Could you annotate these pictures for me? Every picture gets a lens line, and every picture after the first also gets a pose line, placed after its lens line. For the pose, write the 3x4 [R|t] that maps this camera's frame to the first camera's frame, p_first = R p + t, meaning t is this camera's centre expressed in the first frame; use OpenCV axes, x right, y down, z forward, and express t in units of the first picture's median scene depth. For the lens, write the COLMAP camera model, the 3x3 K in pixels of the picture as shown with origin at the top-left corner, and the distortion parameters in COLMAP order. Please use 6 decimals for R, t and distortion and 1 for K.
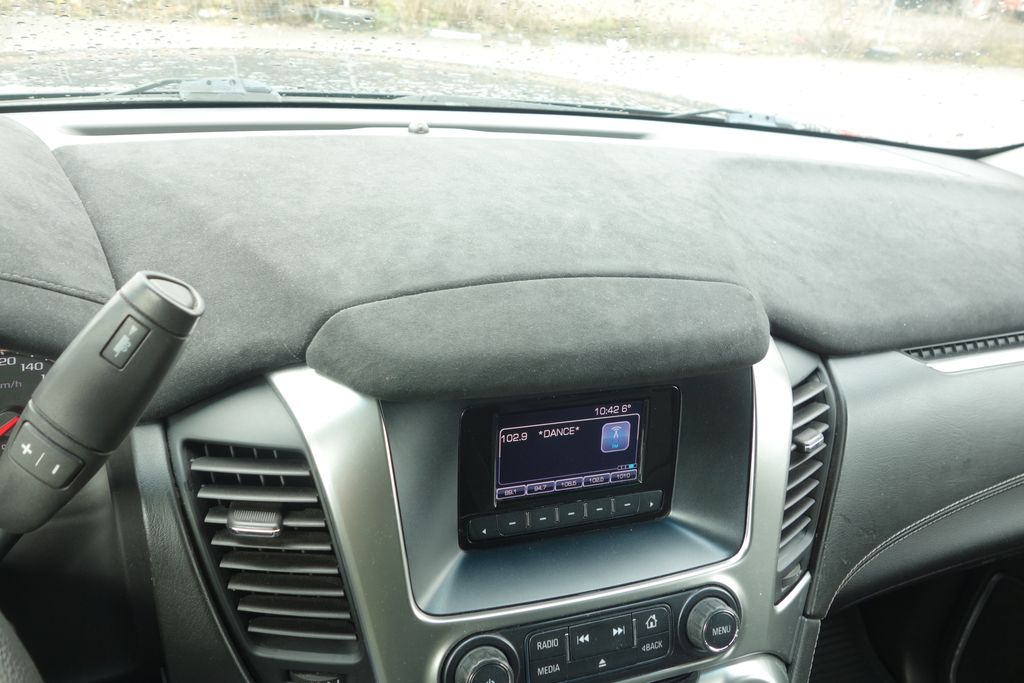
lens RADIAL K [[815.9, 0, 515.3], [0, 815.9, 343.0], [0, 0, 1]] dist [-0.005805, 0.001083]
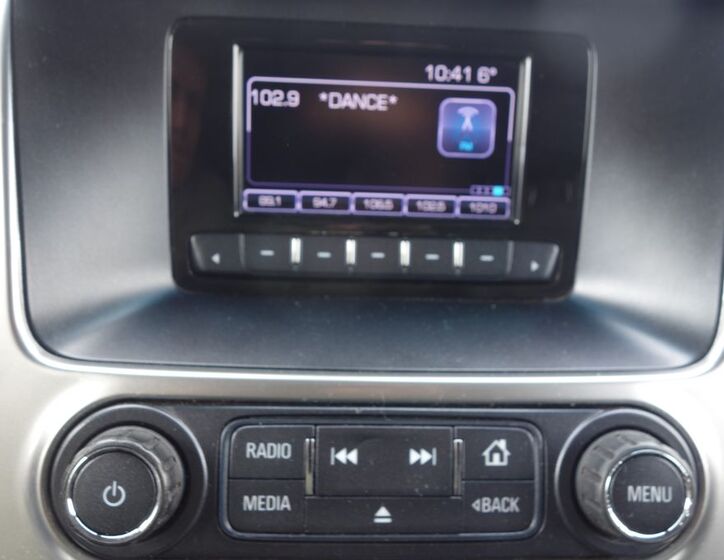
lens RADIAL K [[664.6, 0, 364.7], [0, 664.6, 284.2], [0, 0, 1]] dist [-0.003993, 0.000000]
pose [[0.954331, 0.049753, -0.294579, 0.204075], [-0.088089, 0.989060, -0.118327, 0.294158], [0.285469, 0.138873, 0.948273, 0.575964]]
